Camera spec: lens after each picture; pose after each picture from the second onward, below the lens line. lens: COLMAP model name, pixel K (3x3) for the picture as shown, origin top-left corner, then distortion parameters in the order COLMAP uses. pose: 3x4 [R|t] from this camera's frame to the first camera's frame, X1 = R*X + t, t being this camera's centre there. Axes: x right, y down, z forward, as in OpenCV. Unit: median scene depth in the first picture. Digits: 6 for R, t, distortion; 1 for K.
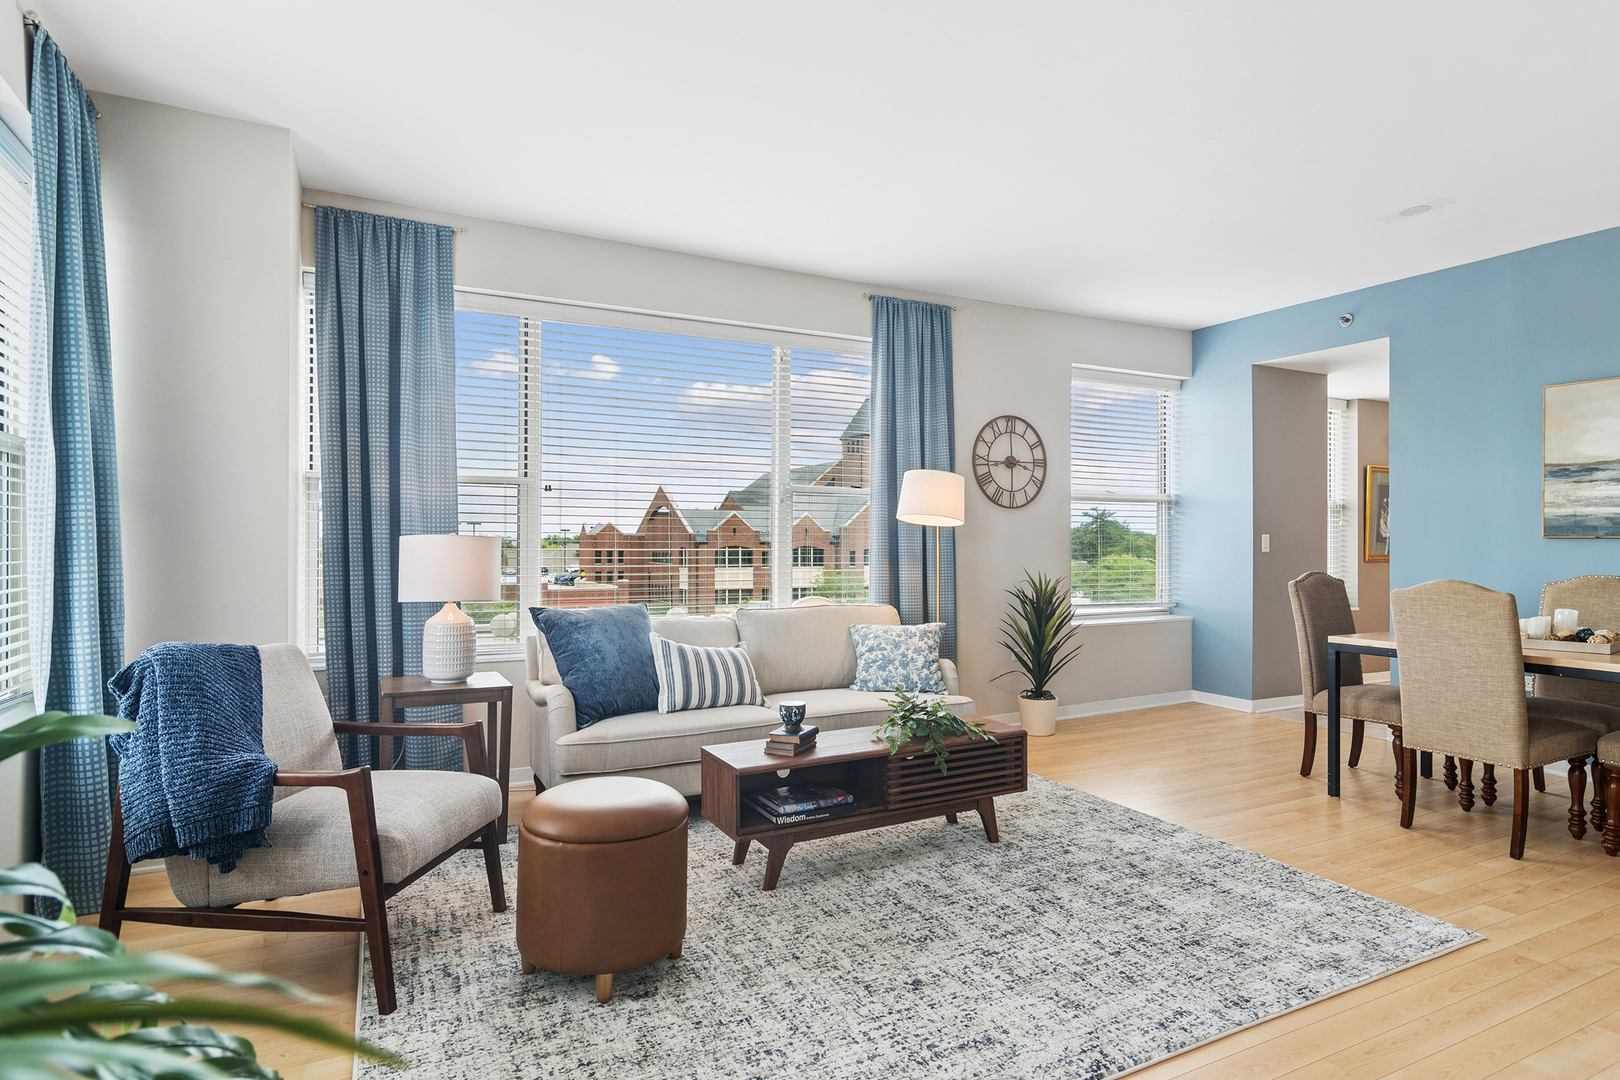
lens RADIAL K [[874.1, 0, 810.6], [0, 874.1, 545.2], [0, 0, 1]] dist [0.001233, 0.000353]
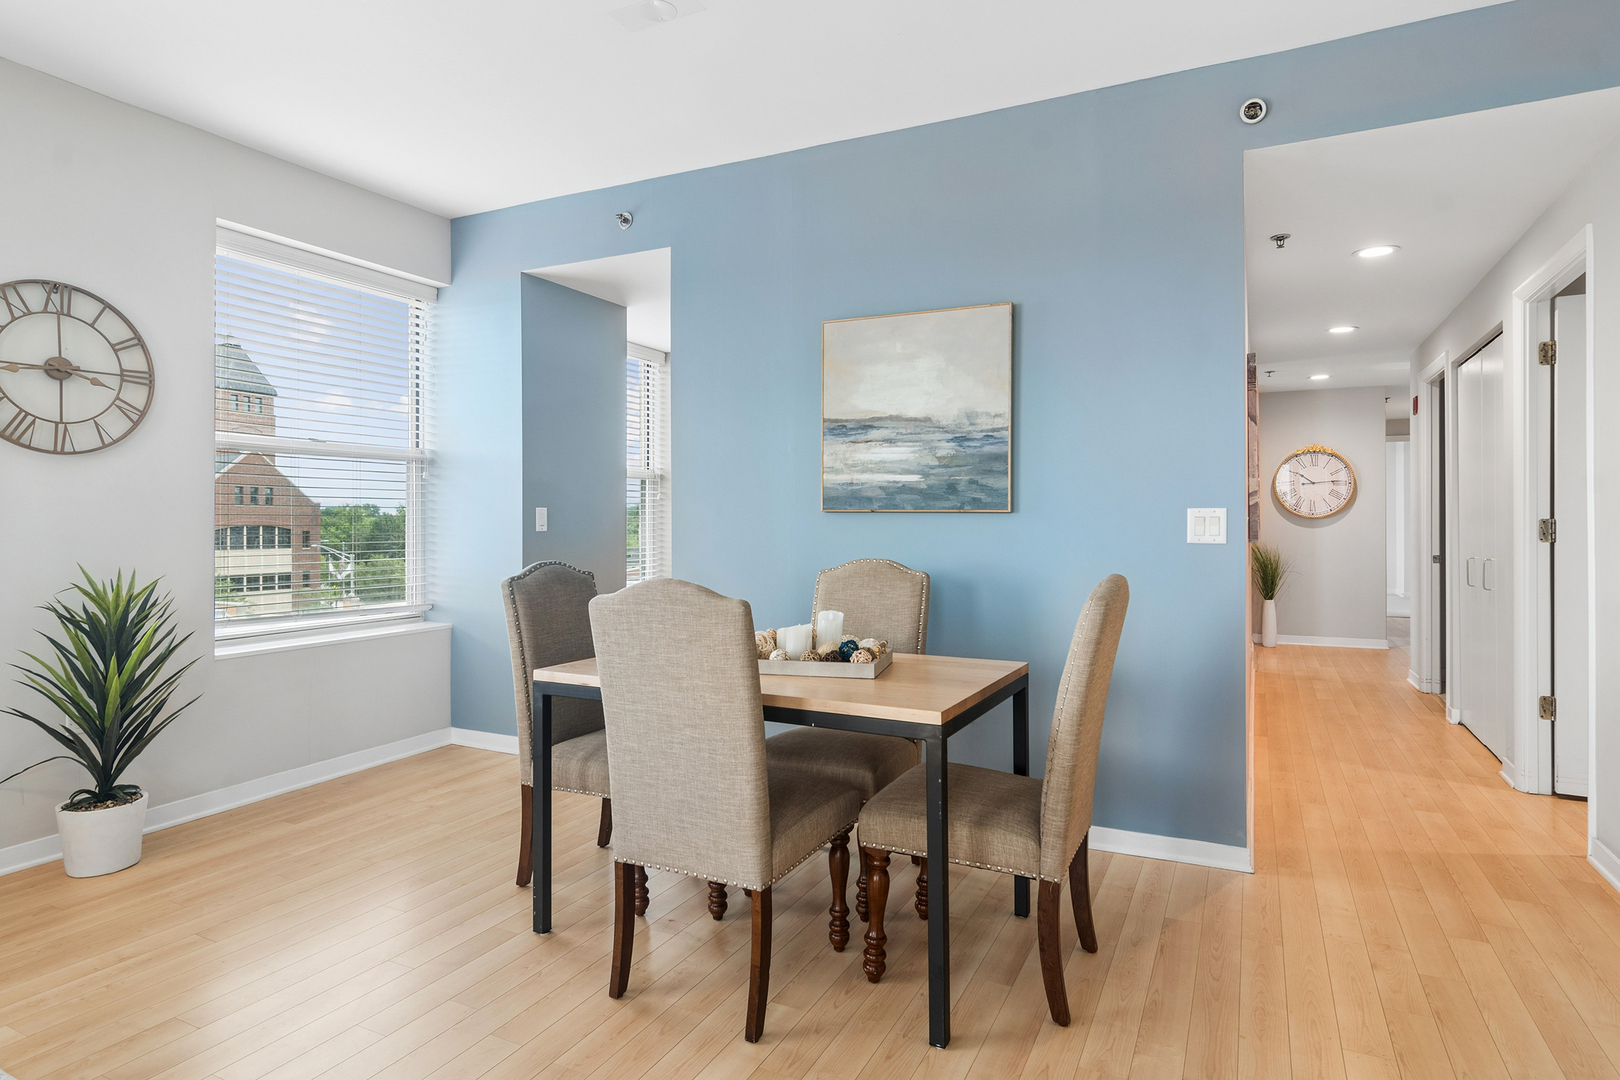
lens RADIAL K [[874.1, 0, 818.8], [0, 874.1, 527.4], [0, 0, 1]] dist [0.001233, 0.000353]
pose [[0.801038, -0.004850, 0.598594, 0.358980], [0.002645, 0.999986, 0.004562, 0.002256], [-0.598608, -0.002071, 0.801040, 0.365445]]
